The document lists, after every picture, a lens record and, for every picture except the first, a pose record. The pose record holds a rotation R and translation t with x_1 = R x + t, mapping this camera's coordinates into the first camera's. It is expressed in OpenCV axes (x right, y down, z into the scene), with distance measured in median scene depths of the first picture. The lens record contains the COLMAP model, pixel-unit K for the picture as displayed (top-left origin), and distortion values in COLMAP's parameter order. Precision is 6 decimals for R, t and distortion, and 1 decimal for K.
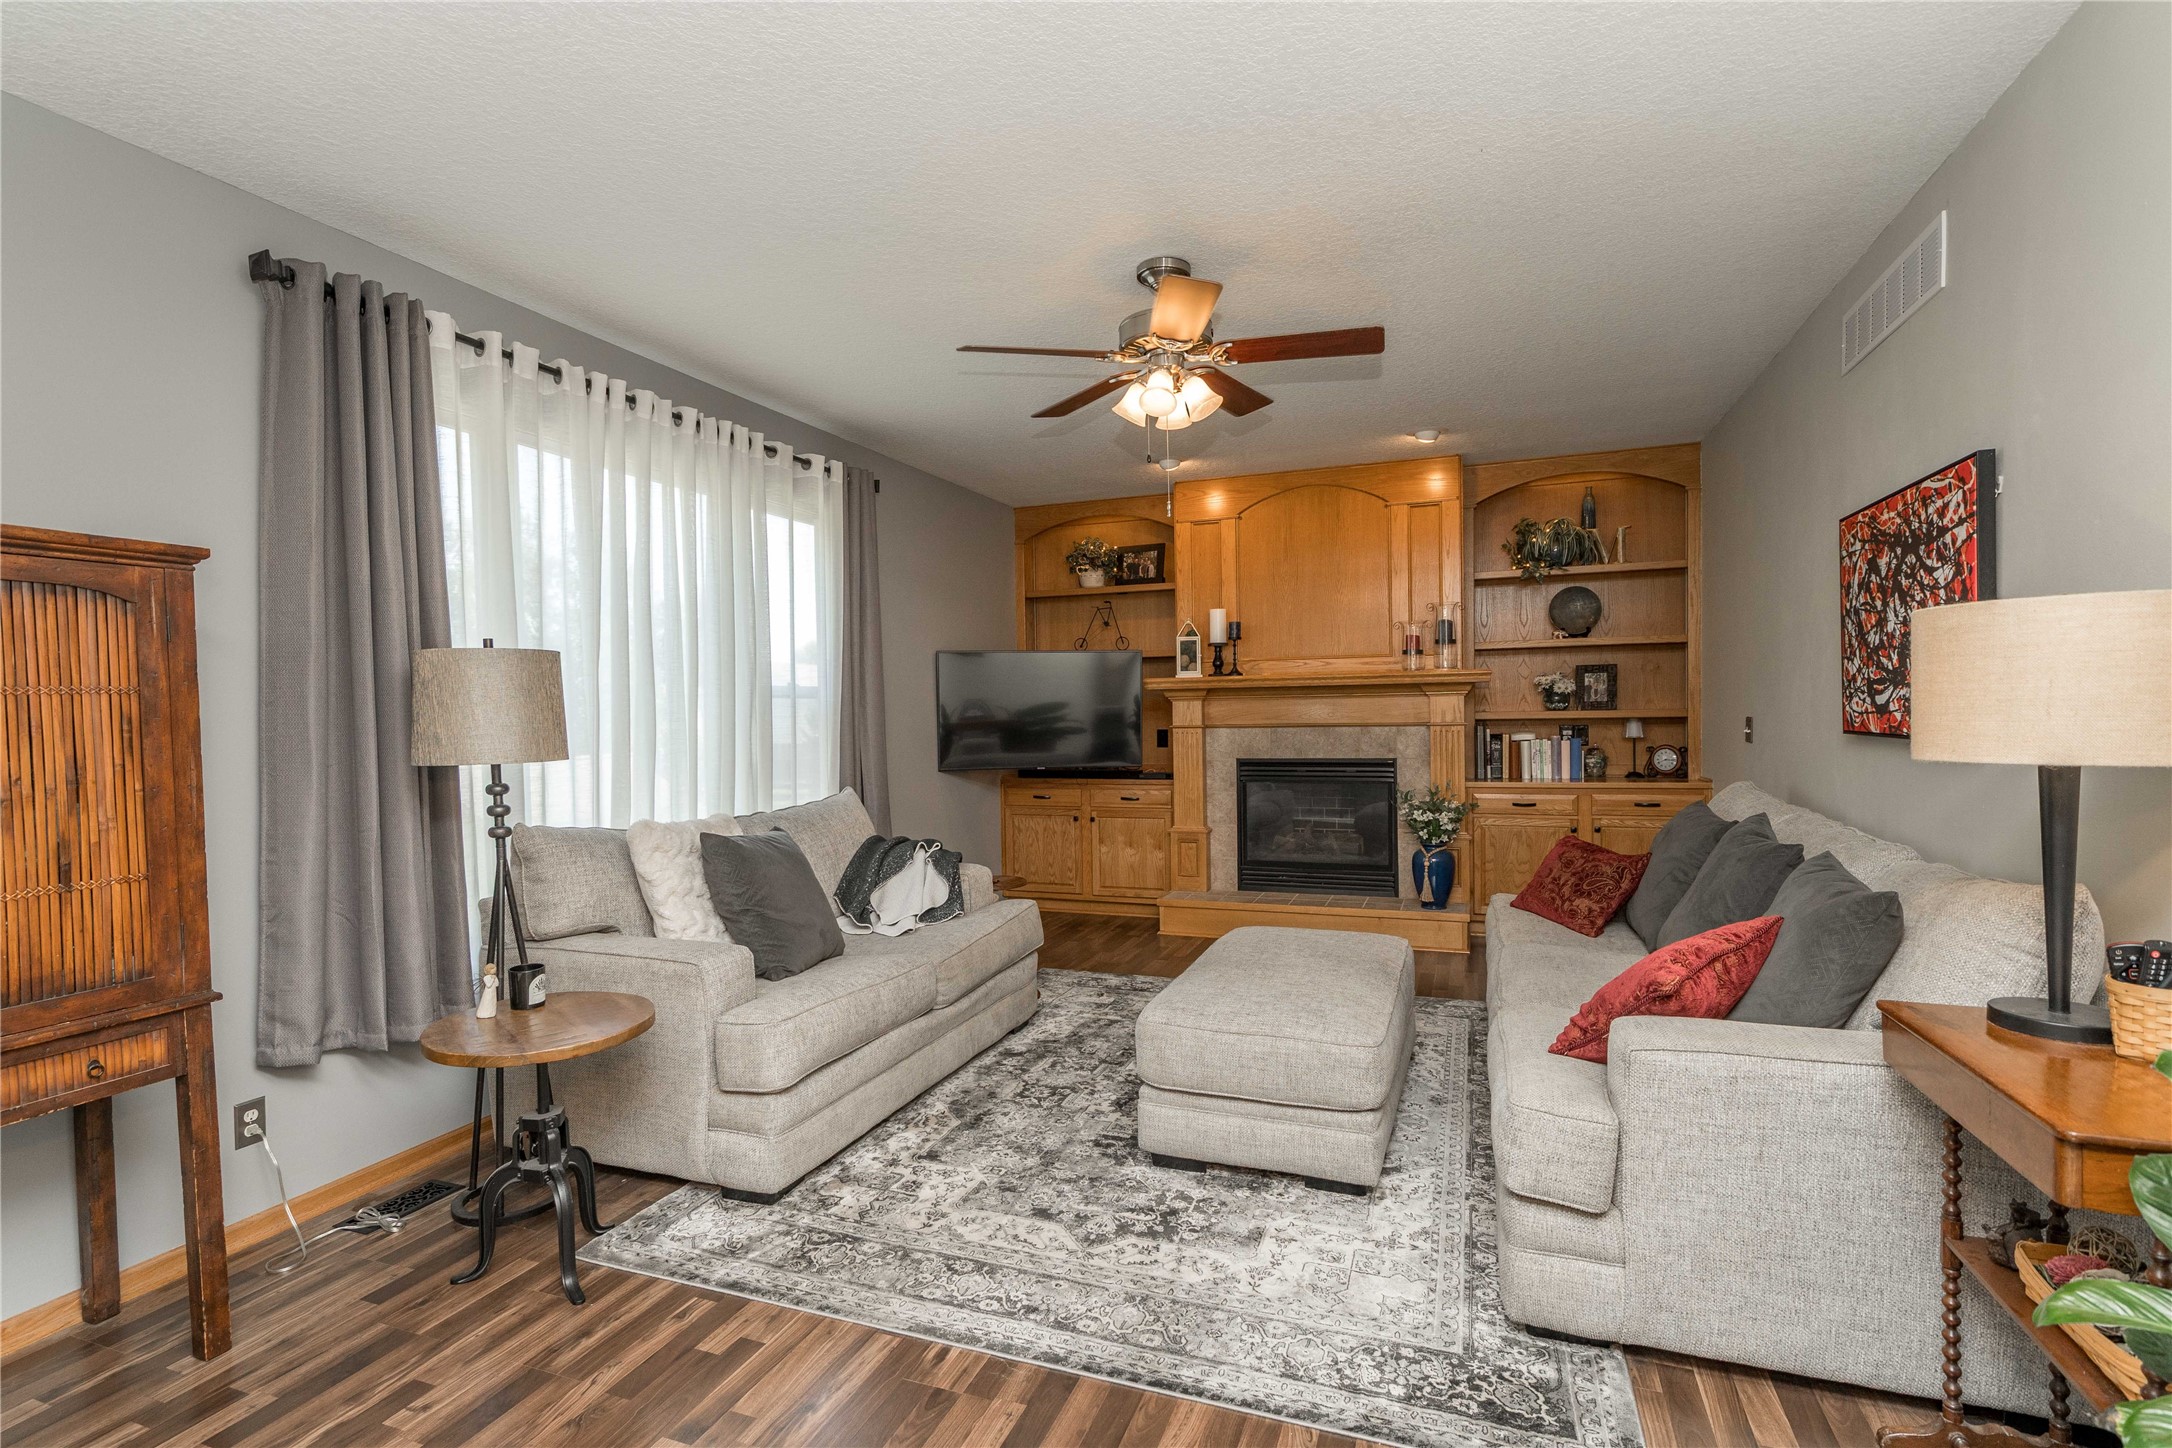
lens RADIAL K [[1010.7, 0, 1083.1], [0, 1010.7, 729.3], [0, 0, 1]] dist [0.010297, -0.000033]
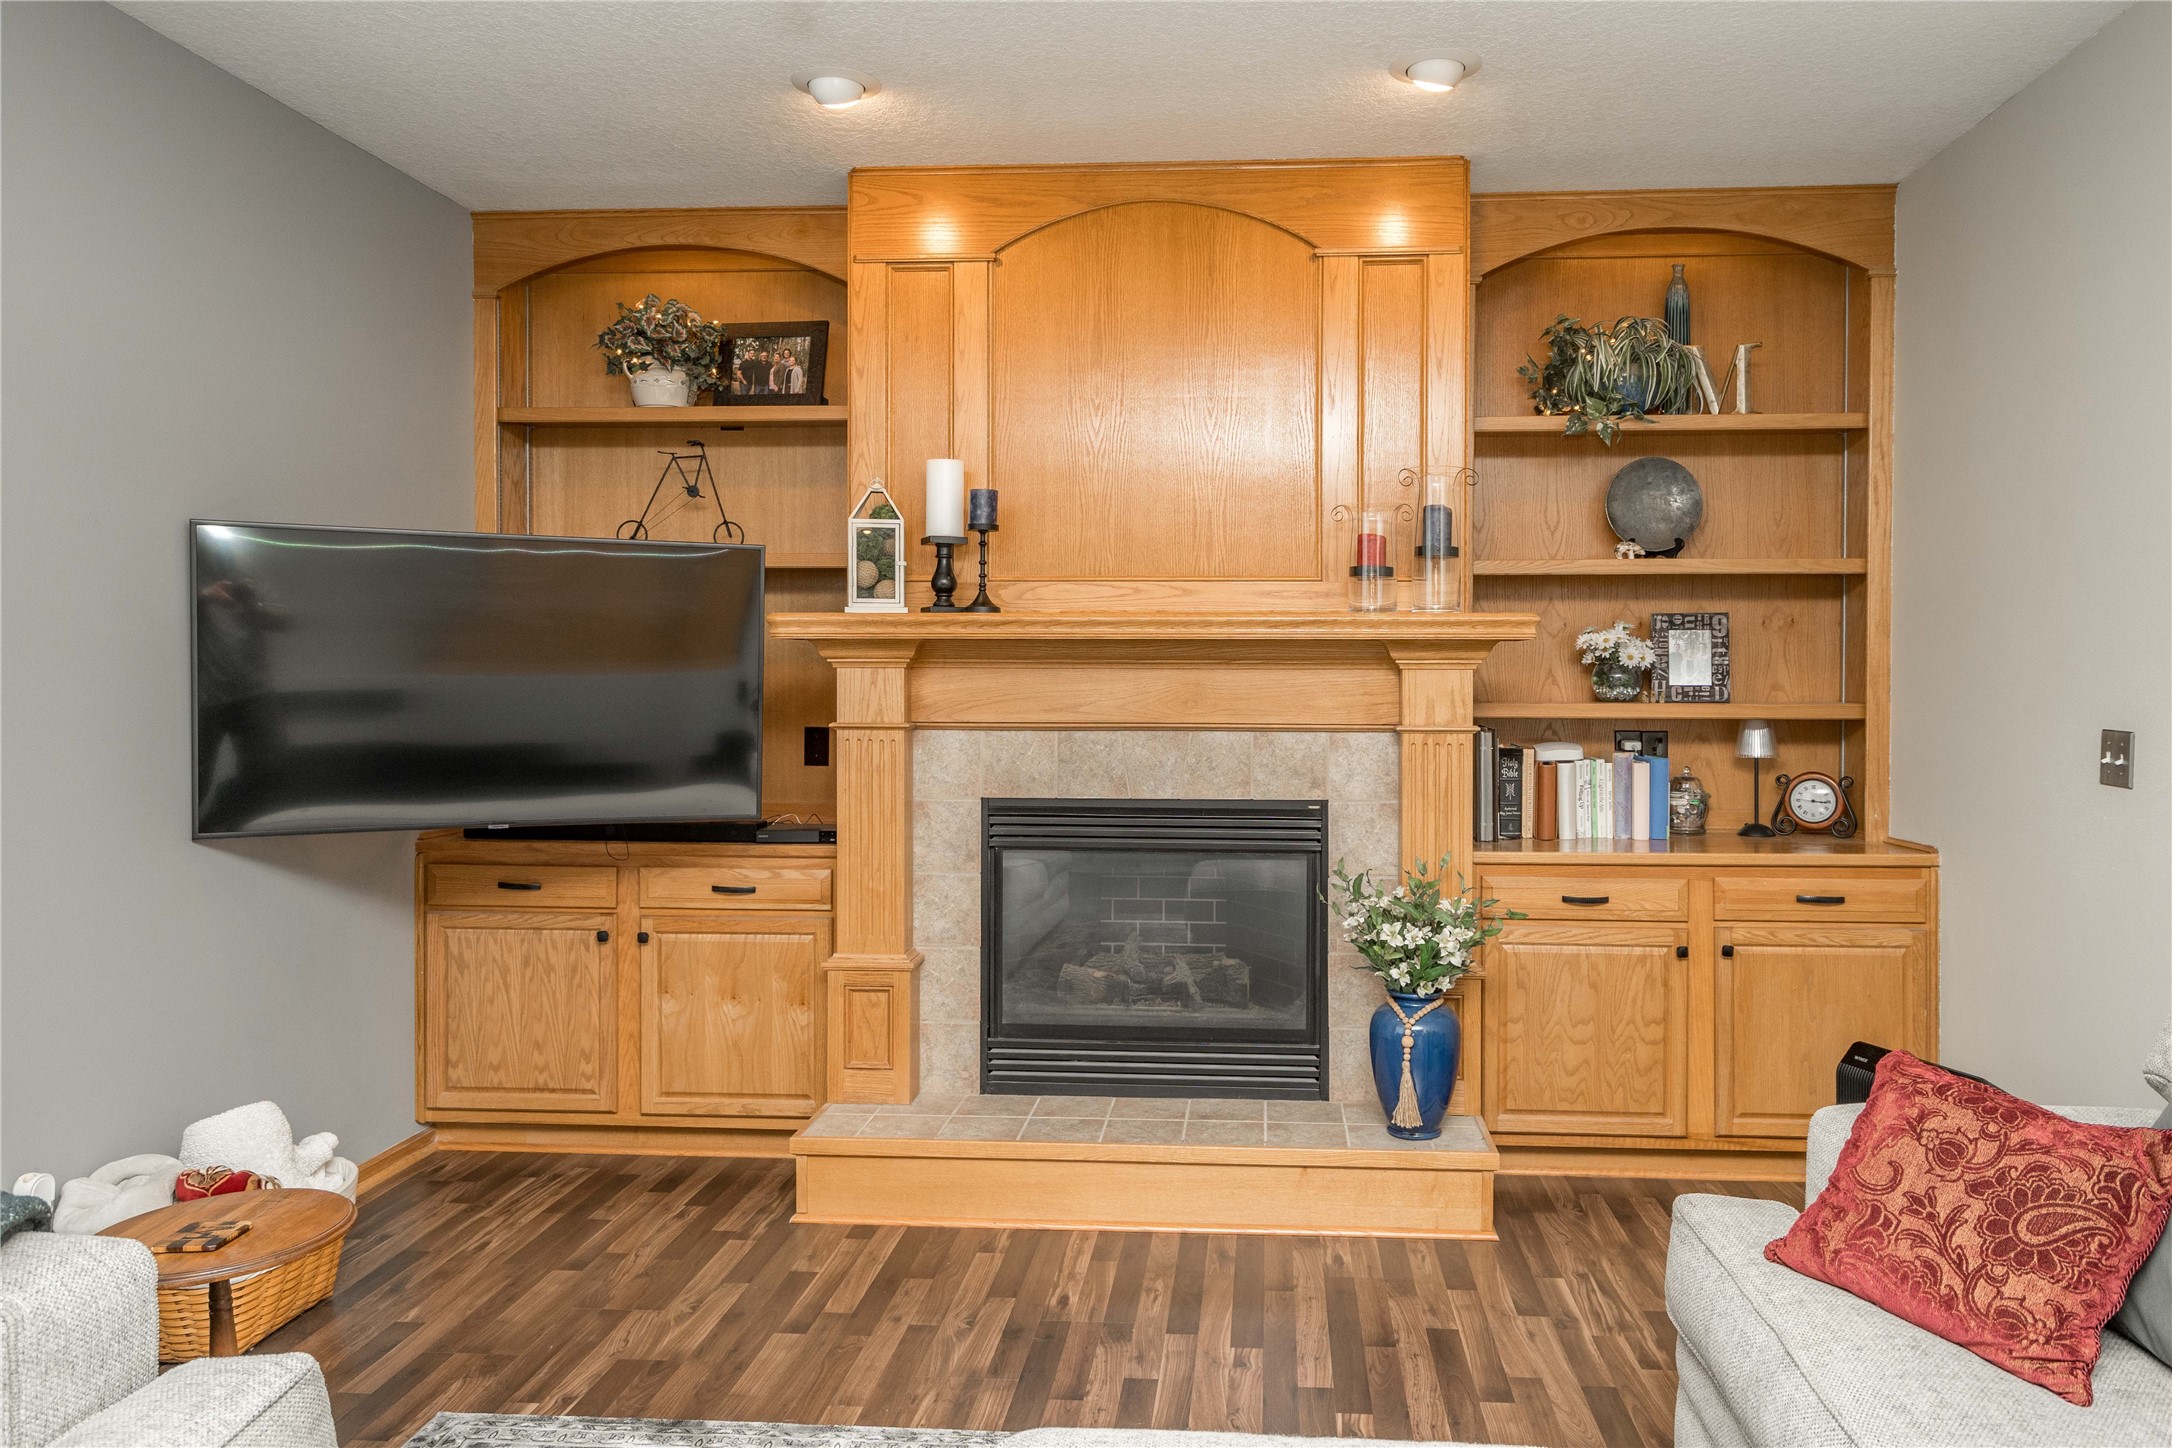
lens RADIAL K [[1390.6, 0, 1182.2], [0, 1390.6, 690.9], [0, 0, 1]] dist [-0.002966, -0.001123]
pose [[0.949115, 0.015967, 0.314524, 0.043499], [-0.013268, 0.999855, -0.010718, -0.013619], [-0.314649, 0.006000, 0.949189, 0.403603]]
